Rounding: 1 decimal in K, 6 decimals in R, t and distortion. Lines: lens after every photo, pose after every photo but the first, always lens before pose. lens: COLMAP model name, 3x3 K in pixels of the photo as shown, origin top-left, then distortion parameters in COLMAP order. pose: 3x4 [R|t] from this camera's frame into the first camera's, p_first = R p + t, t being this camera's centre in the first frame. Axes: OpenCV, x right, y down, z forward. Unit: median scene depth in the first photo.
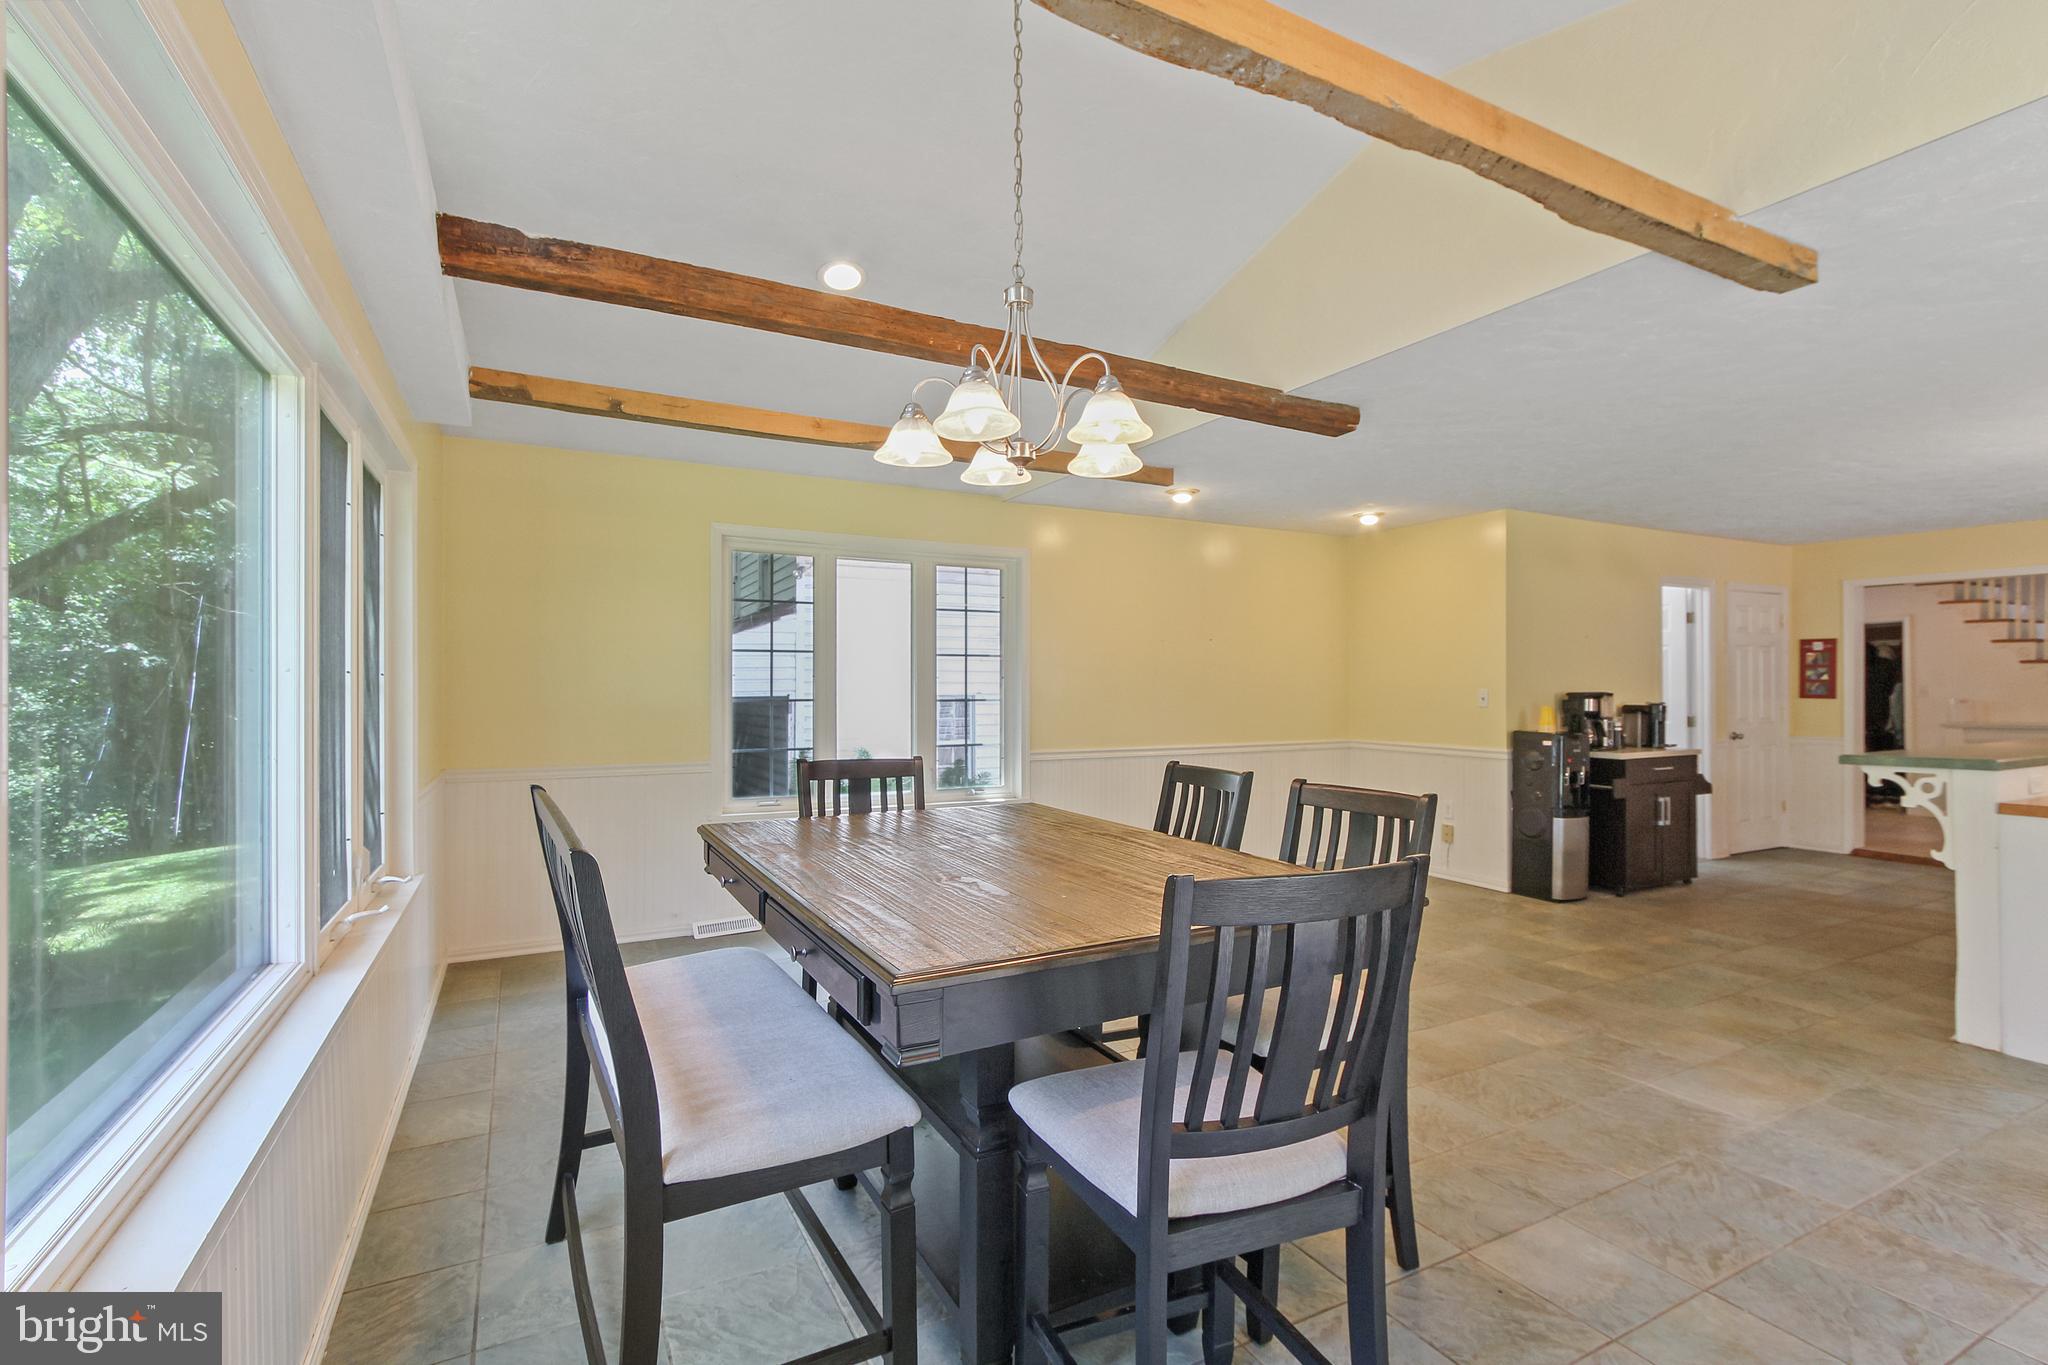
lens RADIAL K [[952.7, 0, 1021.8], [0, 952.7, 687.1], [0, 0, 1]] dist [-0.005751, 0.002281]
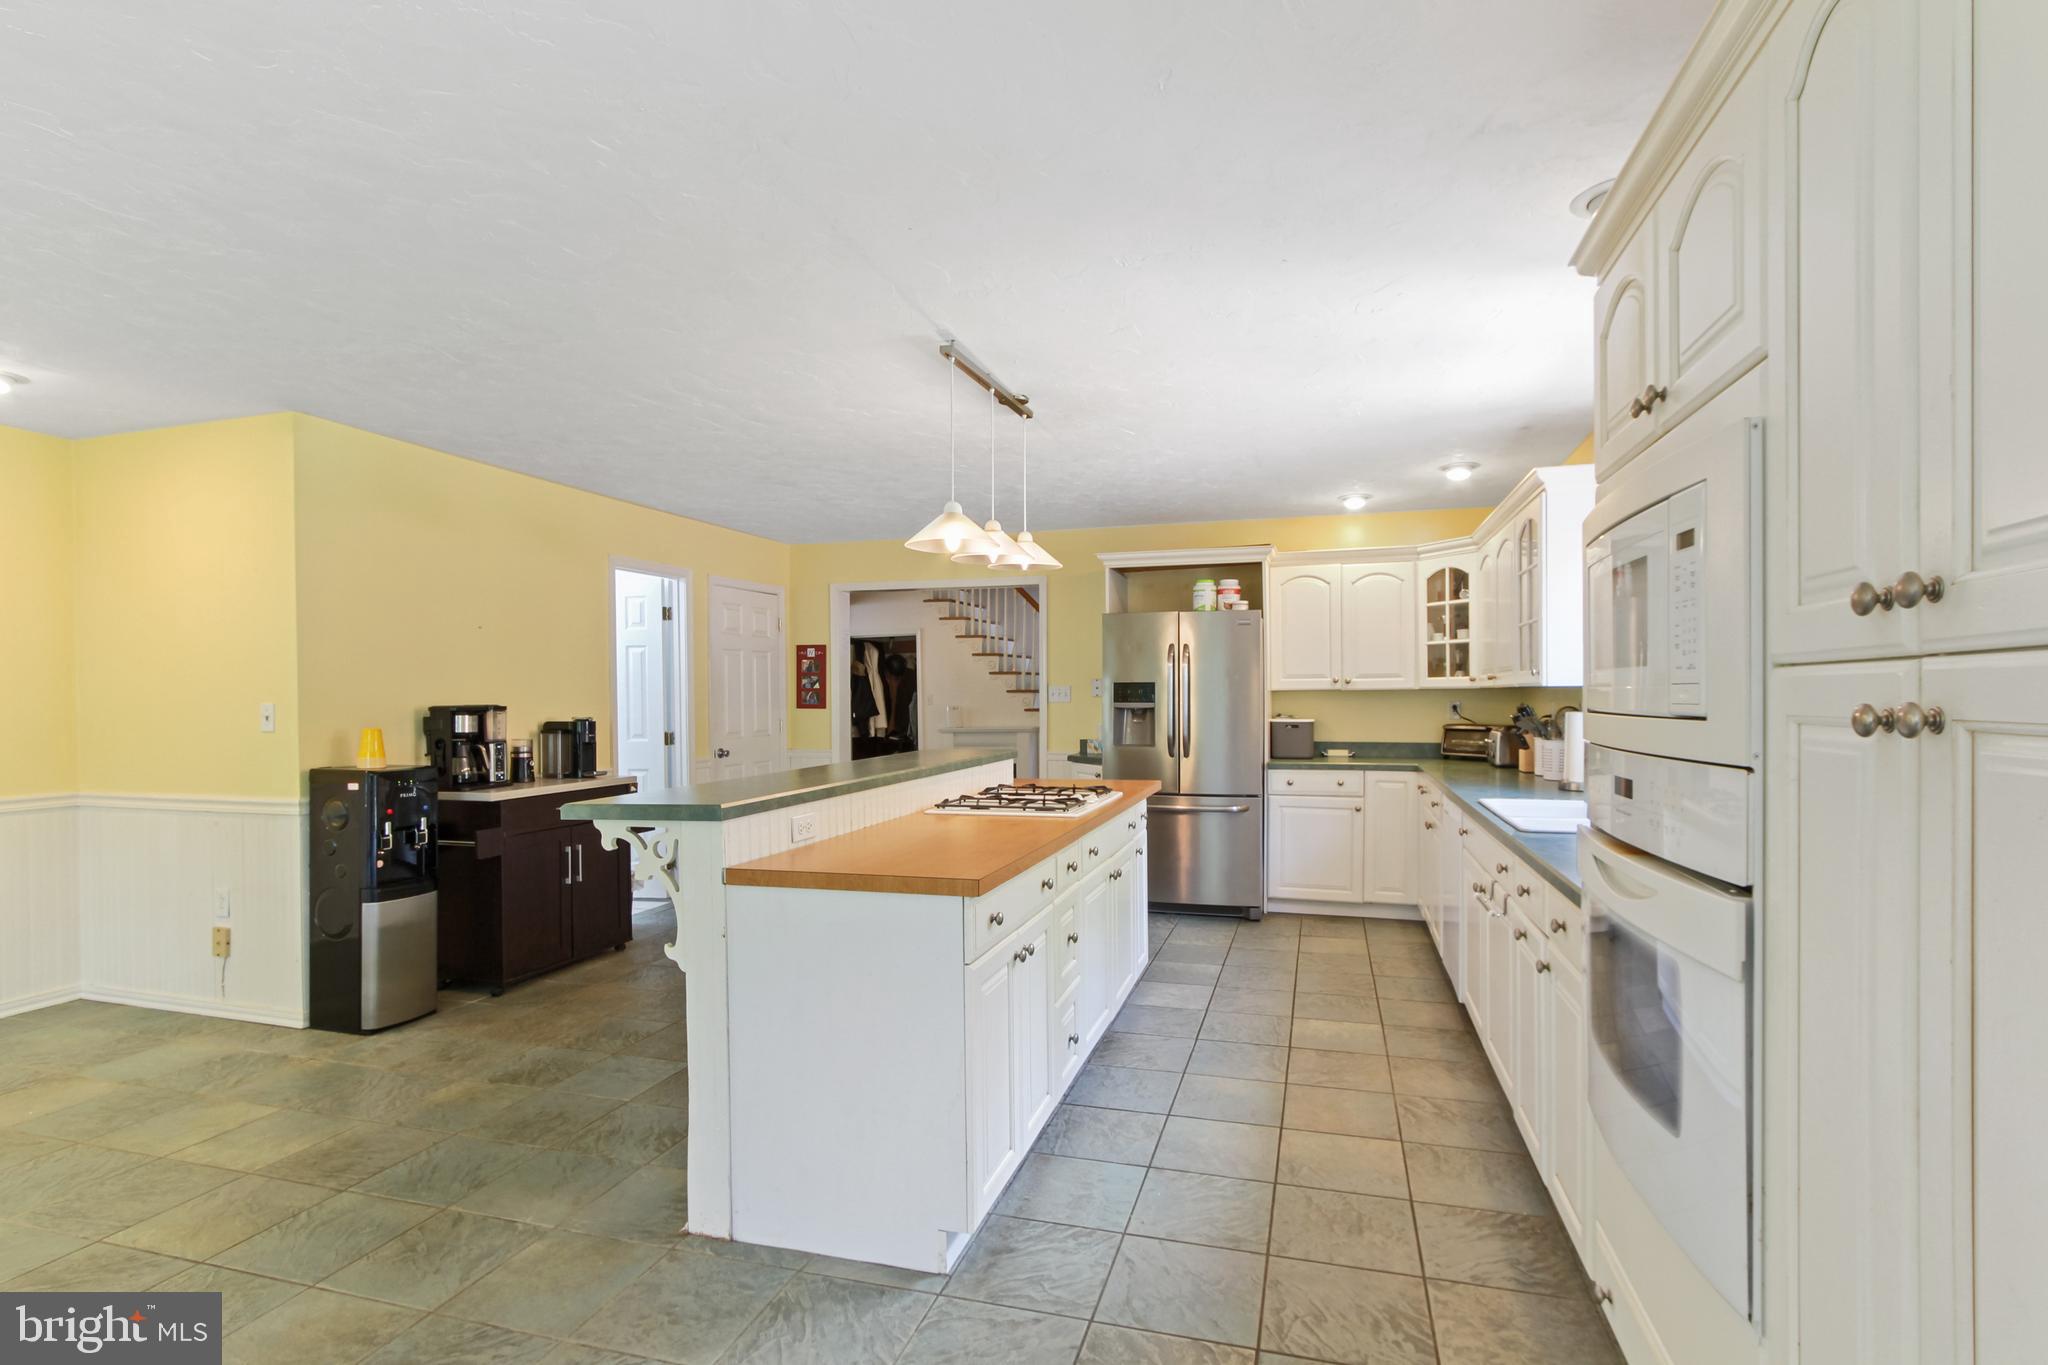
lens RADIAL K [[984.8, 0, 1052.3], [0, 984.8, 694.0], [0, 0, 1]] dist [-0.007983, -0.000058]
pose [[0.693819, -0.003649, 0.720140, 0.377865], [0.006971, 0.999974, -0.001650, 0.001289], [-0.720116, 0.006164, 0.693826, 0.193602]]
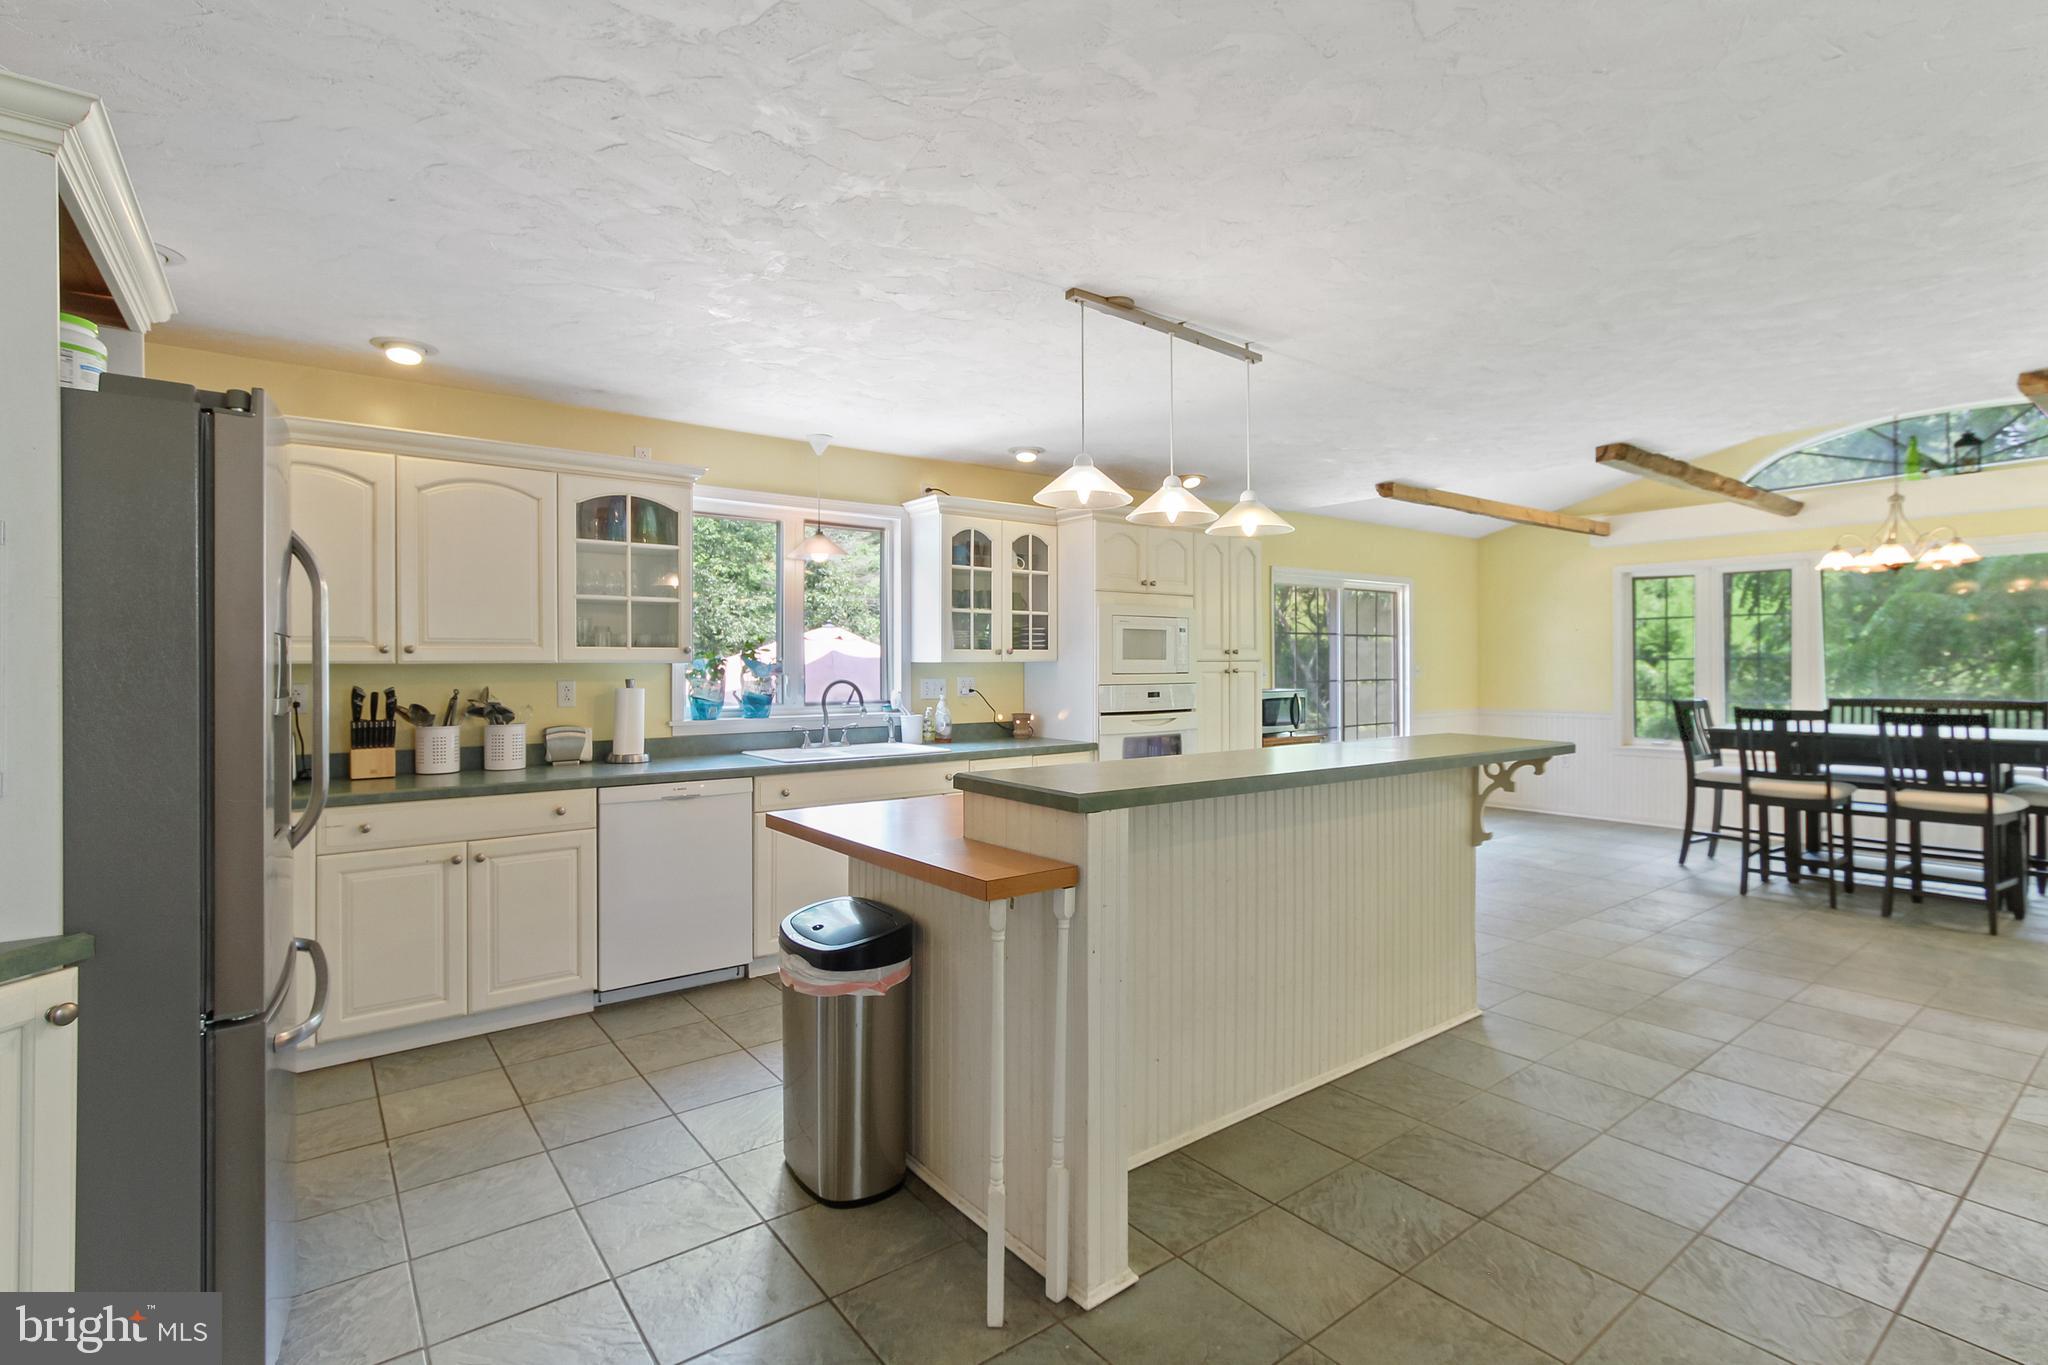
lens RADIAL K [[952.7, 0, 1030.9], [0, 952.7, 662.5], [0, 0, 1]] dist [-0.005751, 0.002281]
pose [[-0.986459, 0.002755, -0.163983, 0.914830], [0.002895, 0.999996, -0.000616, -0.002145], [0.163981, -0.001083, -0.986463, 1.084987]]
